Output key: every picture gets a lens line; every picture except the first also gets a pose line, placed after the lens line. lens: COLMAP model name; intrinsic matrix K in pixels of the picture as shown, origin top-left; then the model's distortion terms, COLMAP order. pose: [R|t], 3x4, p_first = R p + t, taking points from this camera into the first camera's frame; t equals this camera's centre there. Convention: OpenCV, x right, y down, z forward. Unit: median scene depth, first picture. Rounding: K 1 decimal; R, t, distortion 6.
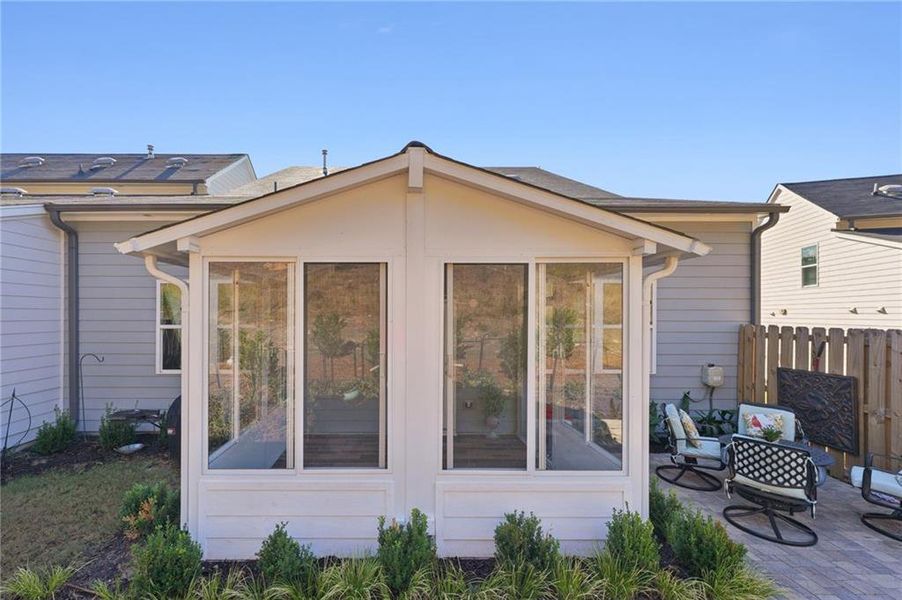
lens RADIAL K [[379.5, 0, 450.2], [0, 379.5, 303.1], [0, 0, 1]] dist [-0.016878, -0.000099]
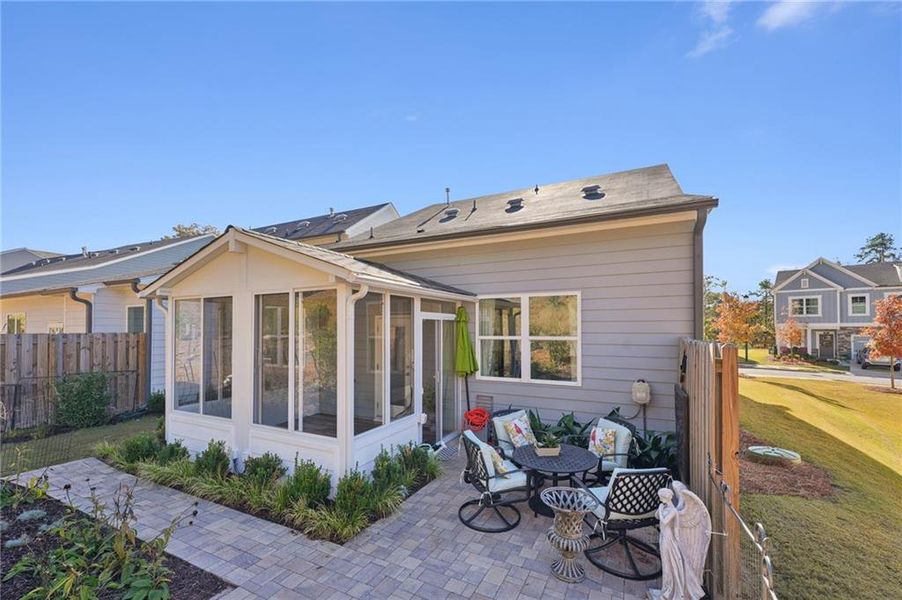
lens RADIAL K [[364.5, 0, 452.8], [0, 364.5, 314.6], [0, 0, 1]] dist [0.001510, 0.000077]
pose [[0.886128, -0.021753, -0.462930, 0.879852], [0.018824, 0.999763, -0.010948, 0.006624], [0.463059, 0.000987, 0.886327, 0.007506]]
